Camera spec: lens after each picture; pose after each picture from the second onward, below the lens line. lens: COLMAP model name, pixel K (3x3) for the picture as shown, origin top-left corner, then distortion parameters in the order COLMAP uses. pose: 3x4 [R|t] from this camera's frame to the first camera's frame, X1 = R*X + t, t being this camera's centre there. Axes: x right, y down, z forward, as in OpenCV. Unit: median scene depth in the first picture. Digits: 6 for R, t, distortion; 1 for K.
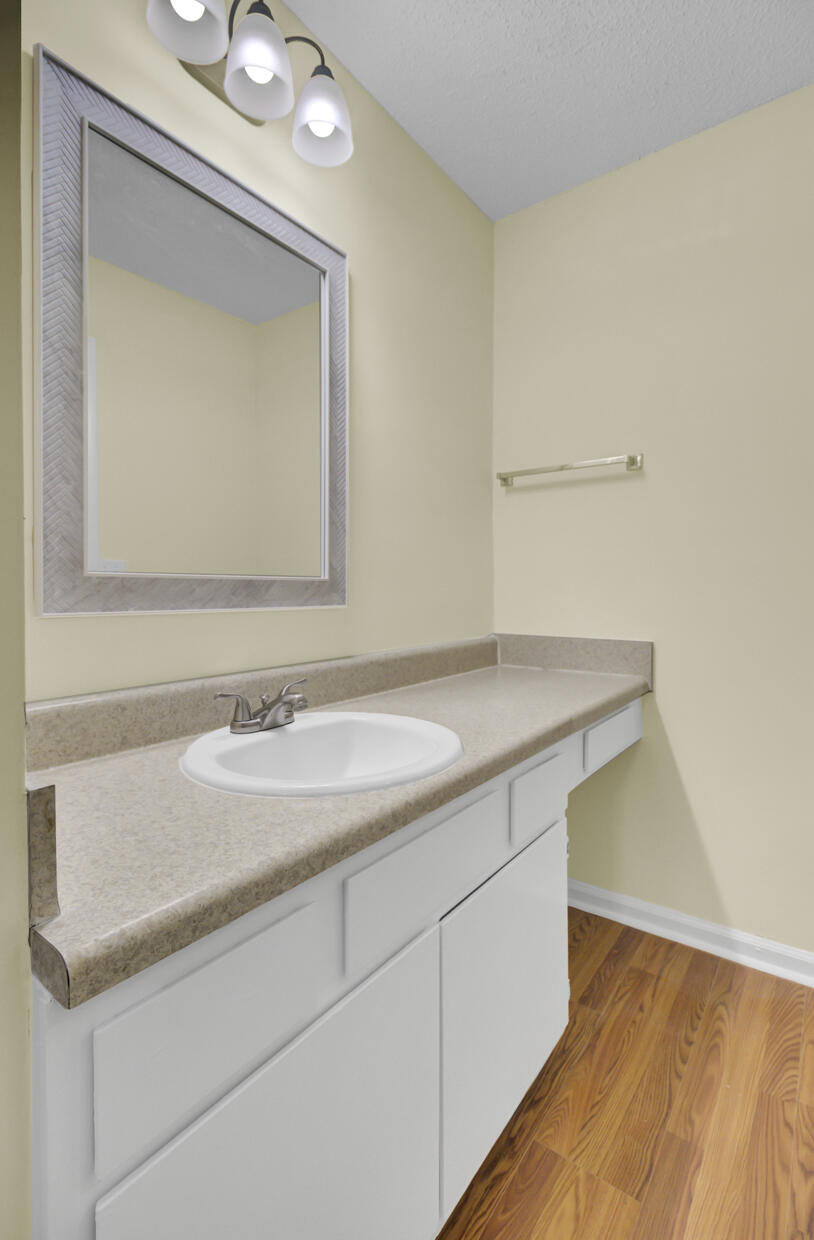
lens RADIAL K [[590.6, 0, 409.4], [0, 590.6, 584.4], [0, 0, 1]] dist [0.013757, -0.000499]
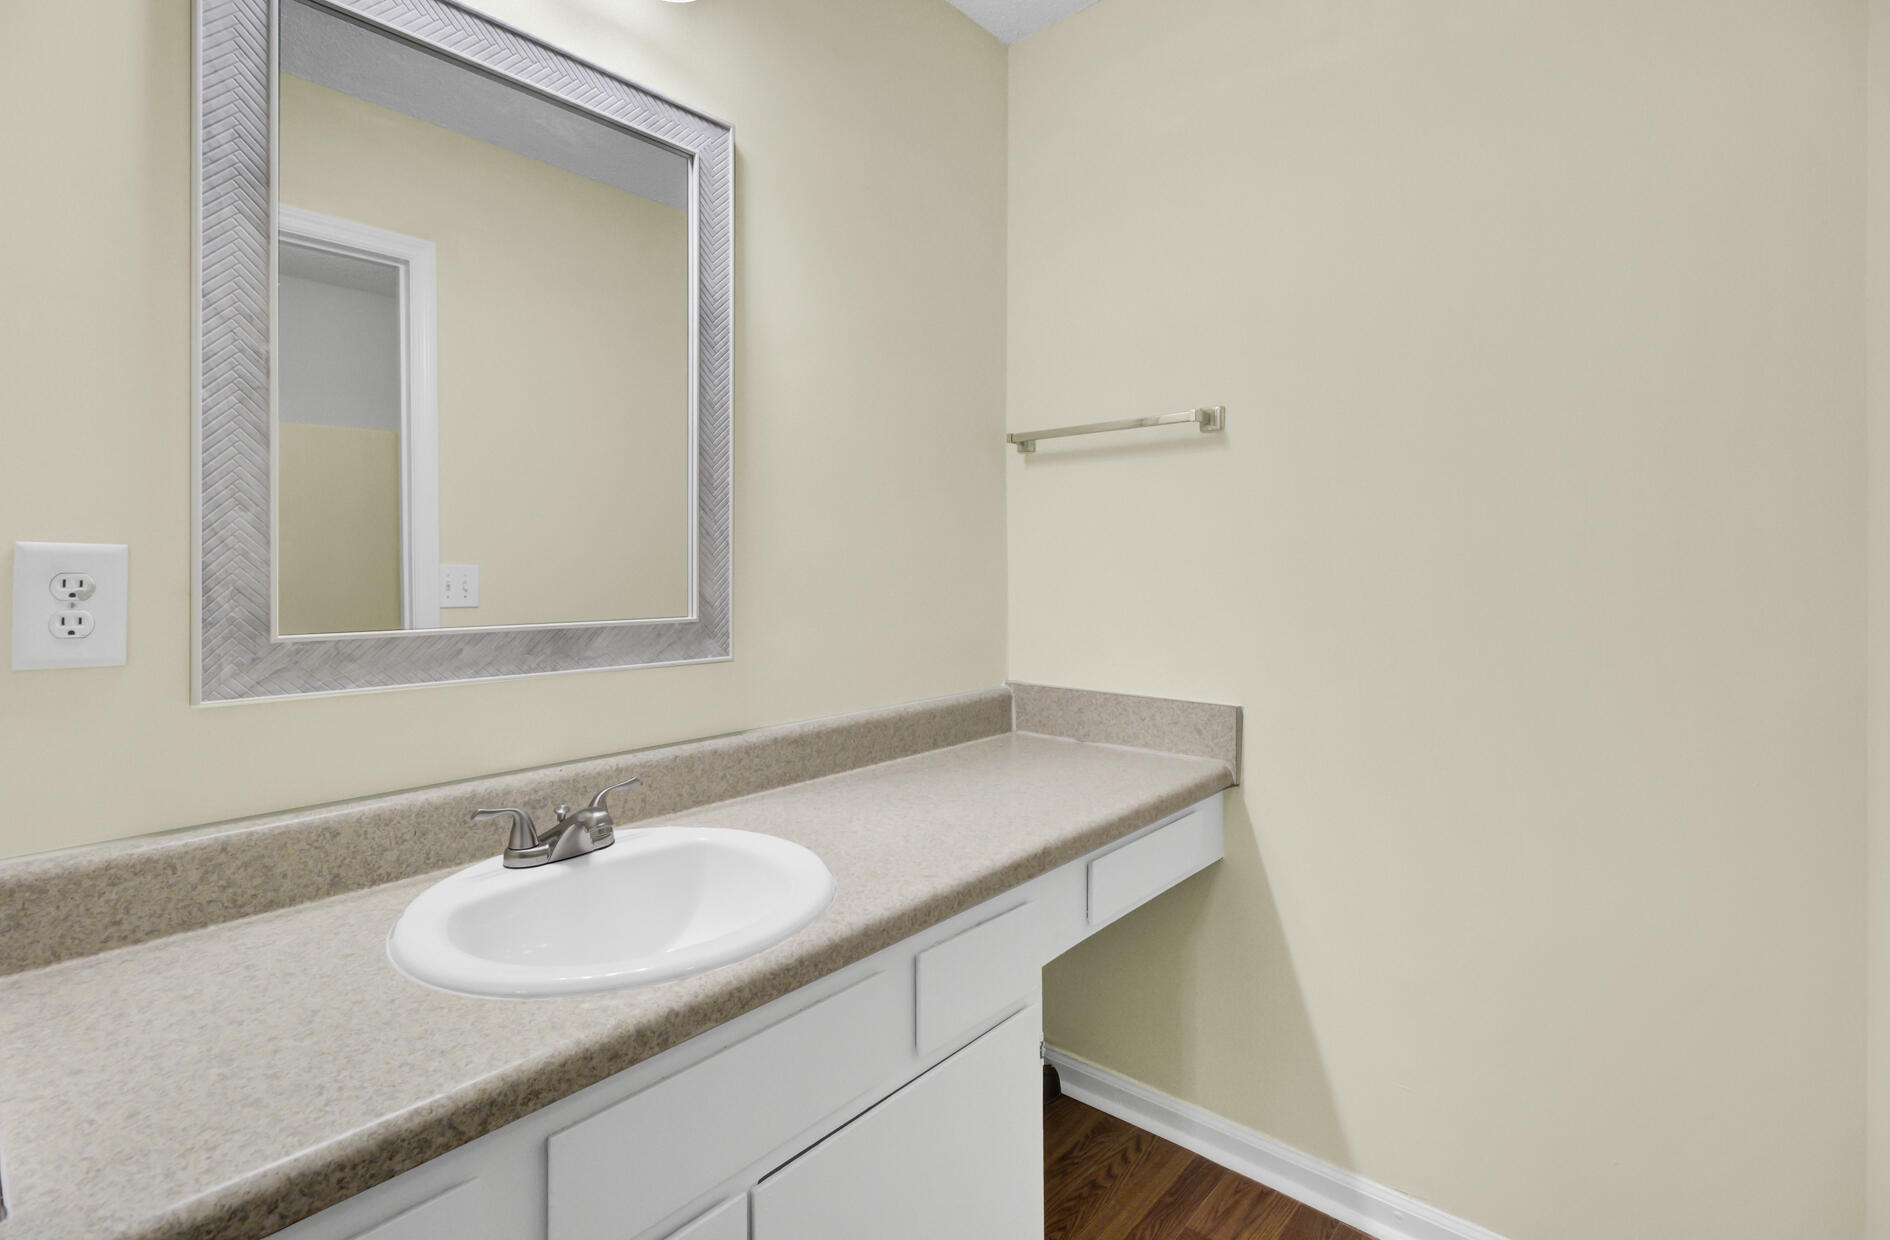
lens RADIAL K [[900.2, 0, 913.4], [0, 900.2, 562.3], [0, 0, 1]] dist [0.013757, -0.000499]
pose [[0.995118, -0.003520, -0.098627, 0.249486], [0.003666, 0.999992, 0.001300, -0.089267], [0.098621, -0.001655, 0.995124, 0.021657]]
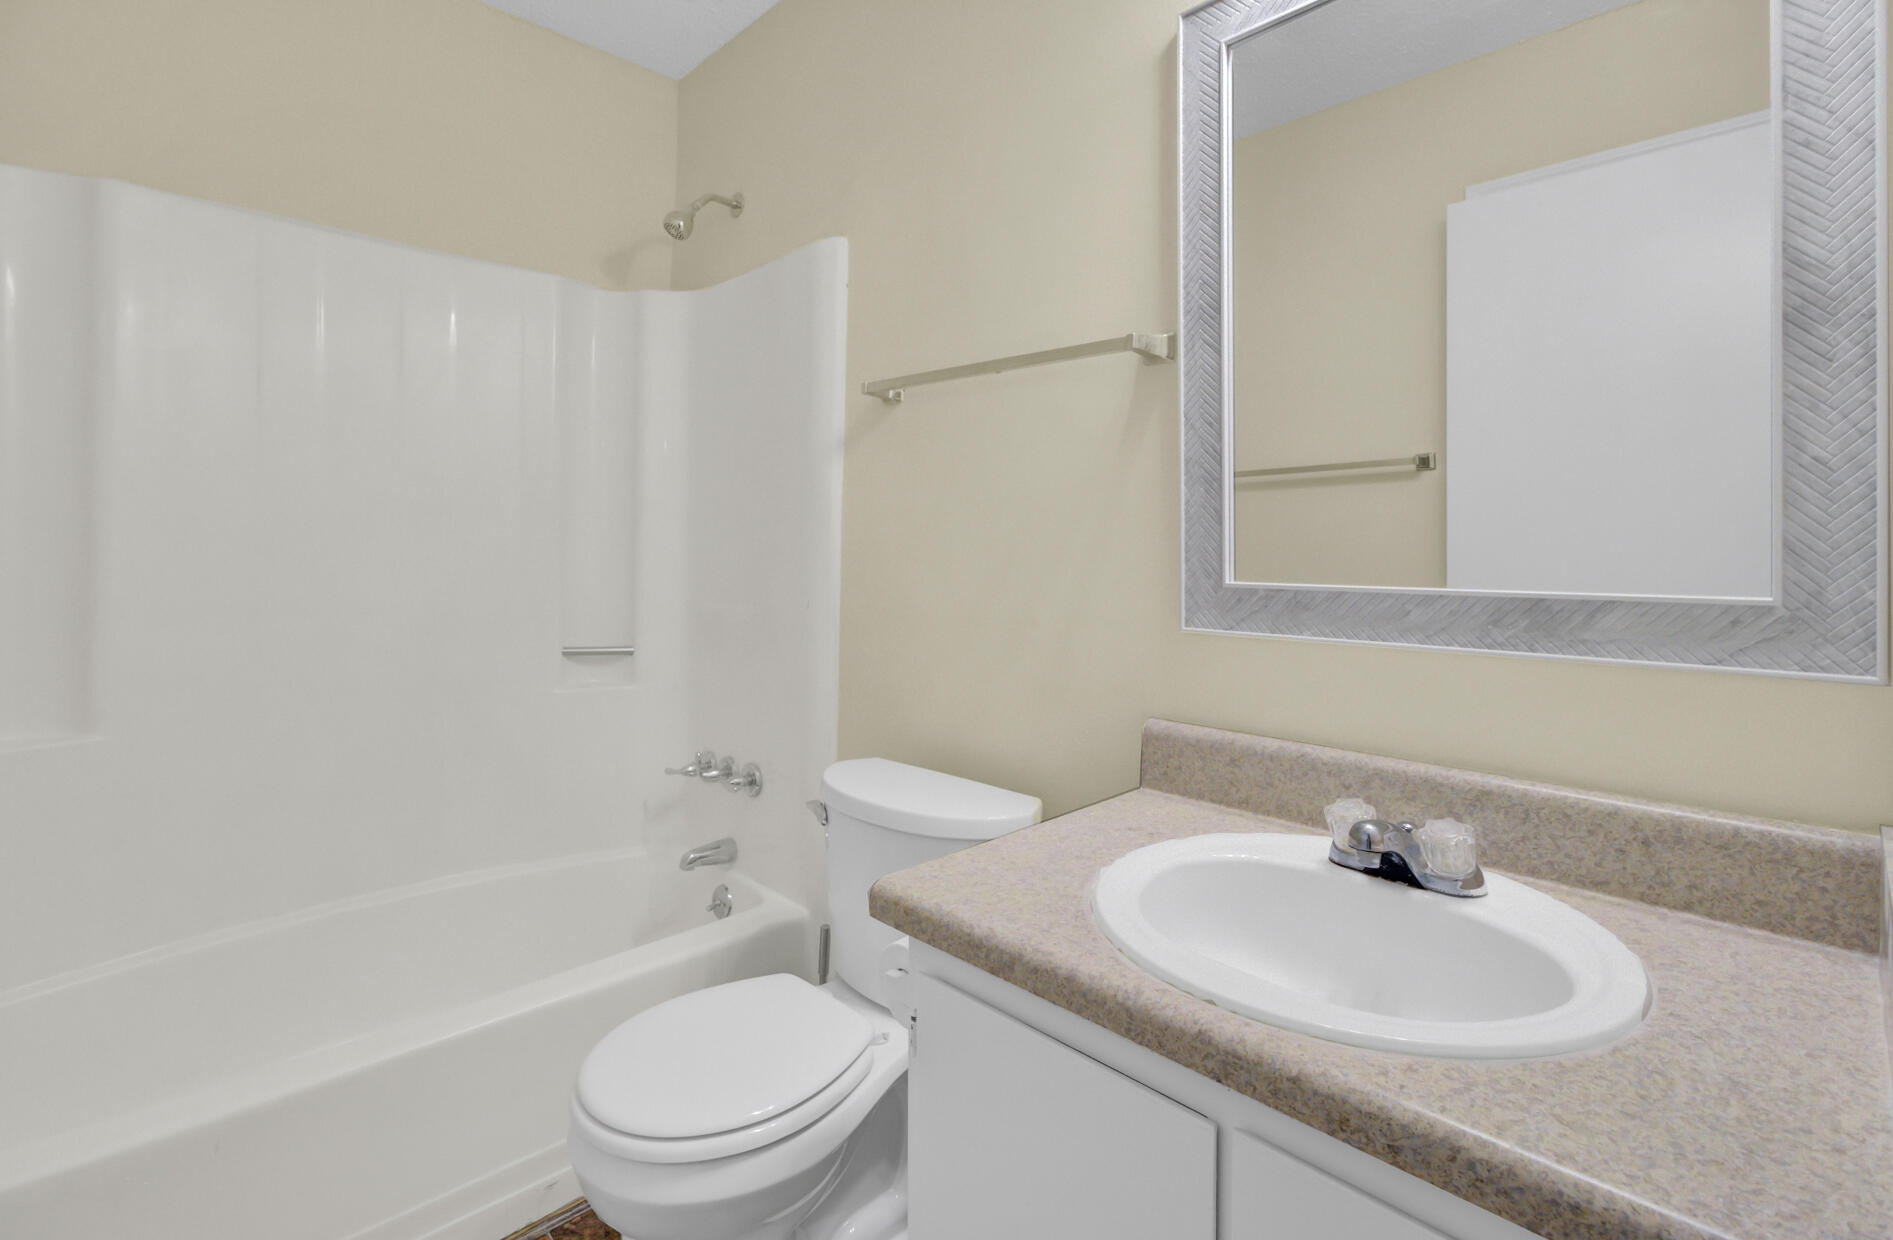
lens RADIAL K [[885.6, 0, 952.7], [0, 885.6, 586.4], [0, 0, 1]] dist [0.001545, 0.001208]
pose [[-0.171081, 0.052532, -0.983855, 0.622051], [0.023098, 0.998517, 0.049298, -0.072945], [0.984986, -0.014291, -0.172041, 0.674971]]
